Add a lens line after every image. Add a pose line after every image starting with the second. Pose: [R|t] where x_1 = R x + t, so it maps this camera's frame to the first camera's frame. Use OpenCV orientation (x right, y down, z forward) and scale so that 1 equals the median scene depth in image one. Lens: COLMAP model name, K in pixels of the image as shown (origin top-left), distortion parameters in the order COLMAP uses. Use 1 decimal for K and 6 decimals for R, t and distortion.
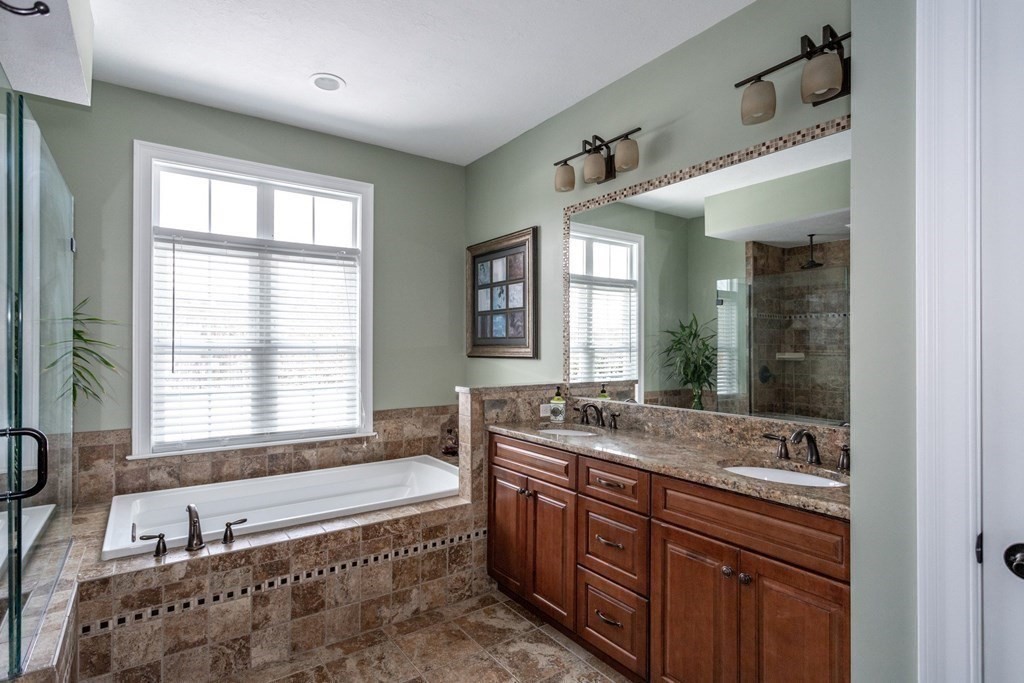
lens RADIAL K [[486.0, 0, 482.4], [0, 486.0, 344.1], [0, 0, 1]] dist [-0.005849, 0.003165]
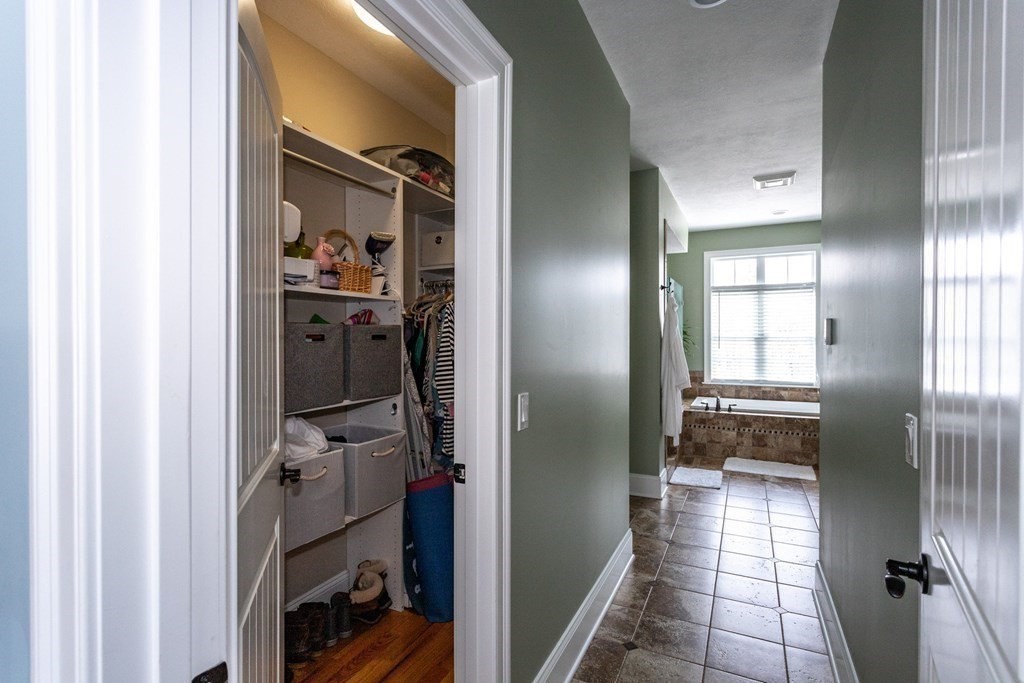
lens RADIAL K [[486.0, 0, 510.3], [0, 486.0, 337.9], [0, 0, 1]] dist [-0.005849, 0.003165]
pose [[0.482366, 0.004202, -0.875960, 0.959678], [0.009112, 0.999910, 0.009814, -0.024672], [0.875922, -0.012716, 0.482284, -1.042299]]
